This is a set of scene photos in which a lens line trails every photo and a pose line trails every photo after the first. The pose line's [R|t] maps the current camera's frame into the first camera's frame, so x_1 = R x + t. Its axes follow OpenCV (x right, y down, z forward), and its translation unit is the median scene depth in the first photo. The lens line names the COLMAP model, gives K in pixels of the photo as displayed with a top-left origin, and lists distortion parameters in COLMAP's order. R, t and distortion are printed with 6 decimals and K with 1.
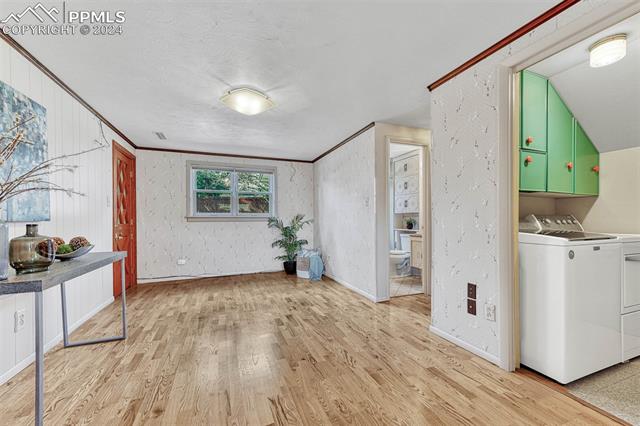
lens RADIAL K [[258.2, 0, 320.0], [0, 258.2, 213.0], [0, 0, 1]] dist [-0.000312, 0.000023]
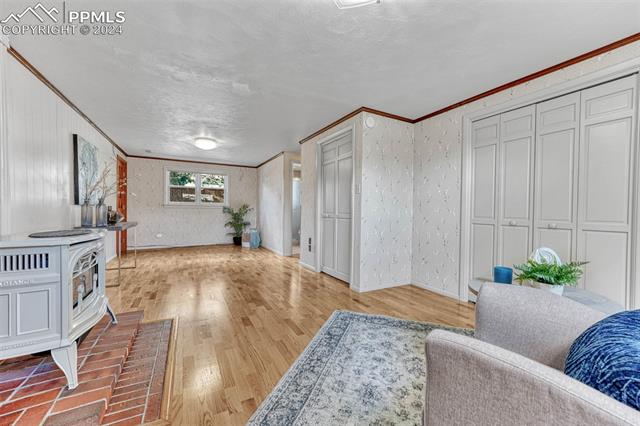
lens RADIAL K [[258.2, 0, 320.0], [0, 258.2, 213.0], [0, 0, 1]] dist [-0.000312, 0.000023]
pose [[0.992956, 0.019610, 0.116846, 0.199400], [-0.023611, 0.999178, 0.032952, -0.005848], [-0.116103, -0.035478, 0.992603, -0.575598]]
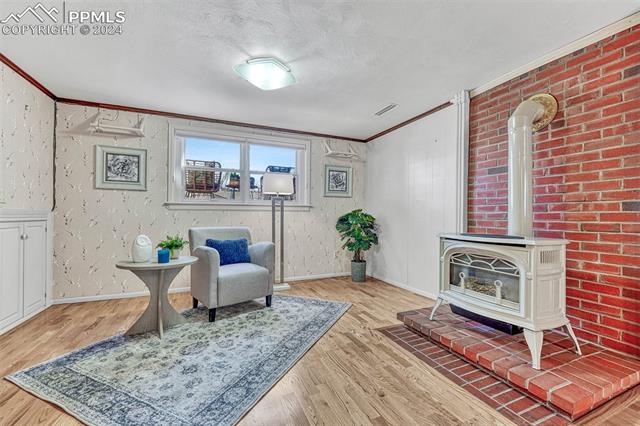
lens RADIAL K [[263.9, 0, 320.0], [0, 263.9, 216.7], [0, 0, 1]] dist [-0.009053, -0.000107]
pose [[-0.999288, -0.002898, -0.037605, 0.196897], [-0.002279, 0.999861, -0.016498, 0.015837], [0.037647, -0.016401, -0.999156, 0.281083]]
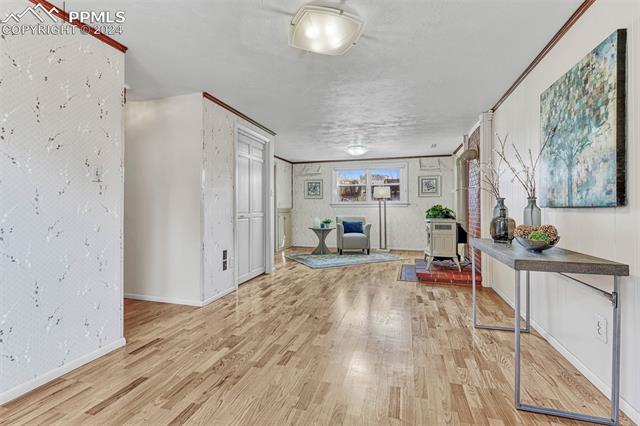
lens RADIAL K [[296.0, 0, 320.0], [0, 296.0, 209.6], [0, 0, 1]] dist [-0.002093, -0.000288]
pose [[-0.796439, 0.004429, 0.604702, -0.444644], [-0.006635, 0.999849, -0.016062, 0.027834], [-0.604682, -0.016805, -0.796290, 0.997265]]
